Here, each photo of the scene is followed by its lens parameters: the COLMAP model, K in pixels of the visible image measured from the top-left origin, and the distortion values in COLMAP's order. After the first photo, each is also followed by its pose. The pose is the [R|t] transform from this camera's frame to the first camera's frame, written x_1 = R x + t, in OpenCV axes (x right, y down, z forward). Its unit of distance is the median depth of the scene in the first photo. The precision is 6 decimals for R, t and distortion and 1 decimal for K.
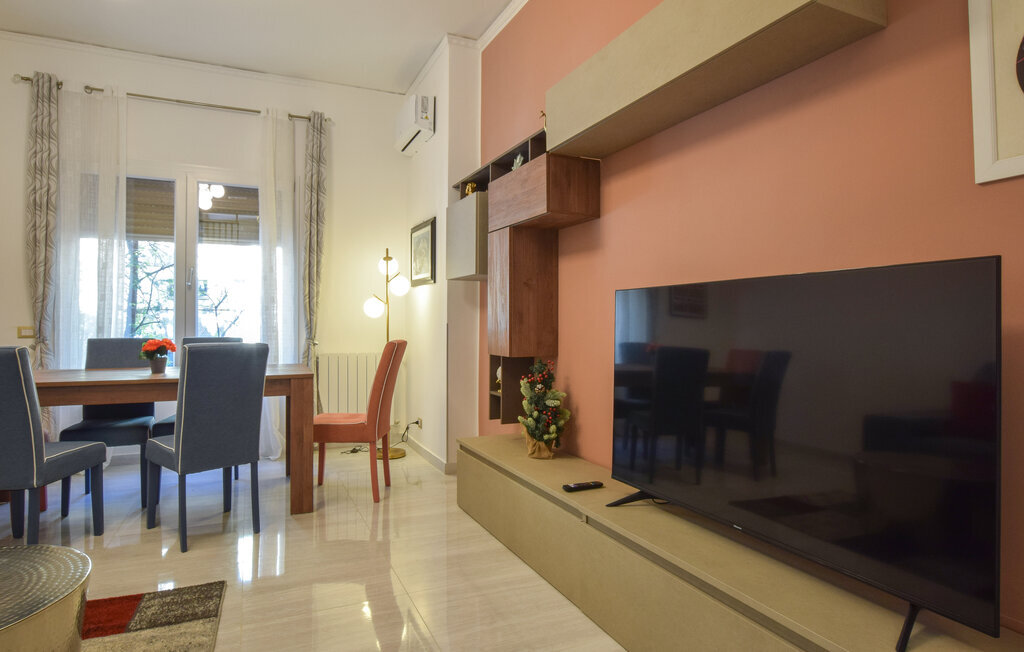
lens RADIAL K [[592.1, 0, 516.2], [0, 592.1, 321.3], [0, 0, 1]] dist [0.003101, -0.000430]
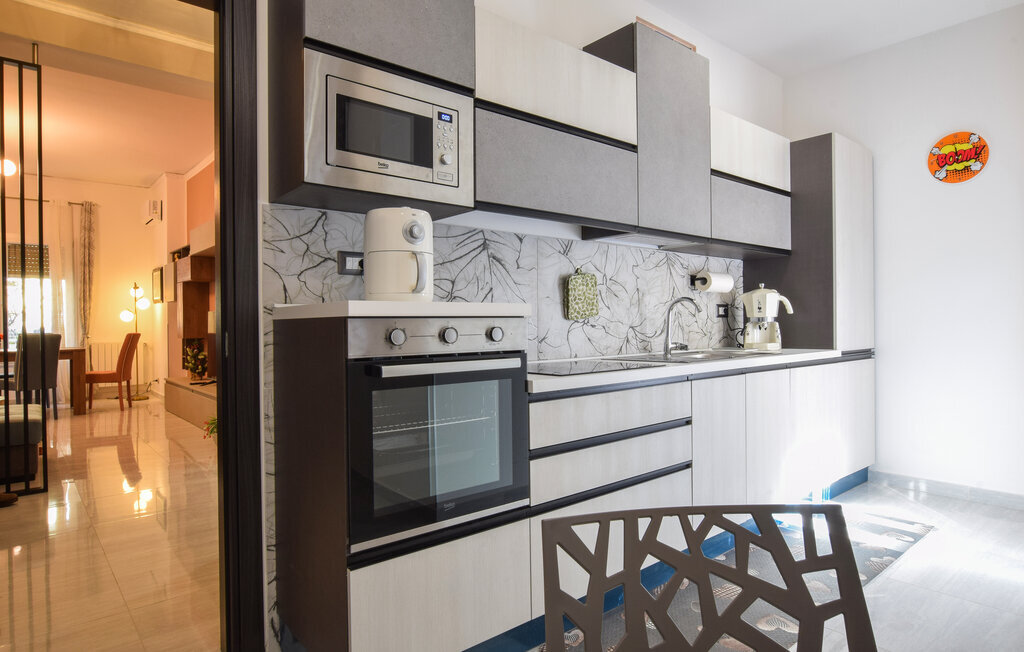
lens RADIAL K [[592.1, 0, 506.6], [0, 592.1, 330.0], [0, 0, 1]] dist [0.003101, -0.000430]
pose [[0.963245, -0.010832, 0.268405, 0.425457], [0.008015, 0.999901, 0.011588, 0.008226], [-0.268504, -0.009011, 0.963236, -1.138325]]
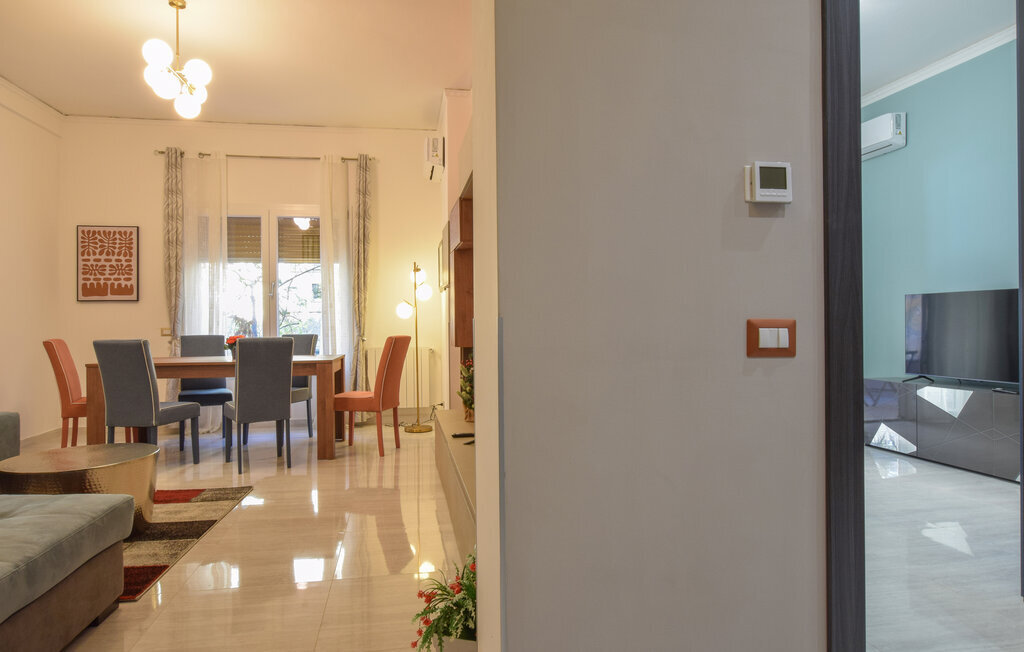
lens RADIAL K [[627.3, 0, 511.4], [0, 627.3, 332.1], [0, 0, 1]] dist [-0.001208, 0.000839]
pose [[0.970461, -0.007359, -0.241146, 0.331901], [0.012465, 0.999729, 0.019656, -0.000409], [0.240936, -0.022081, 0.970290, -0.251841]]
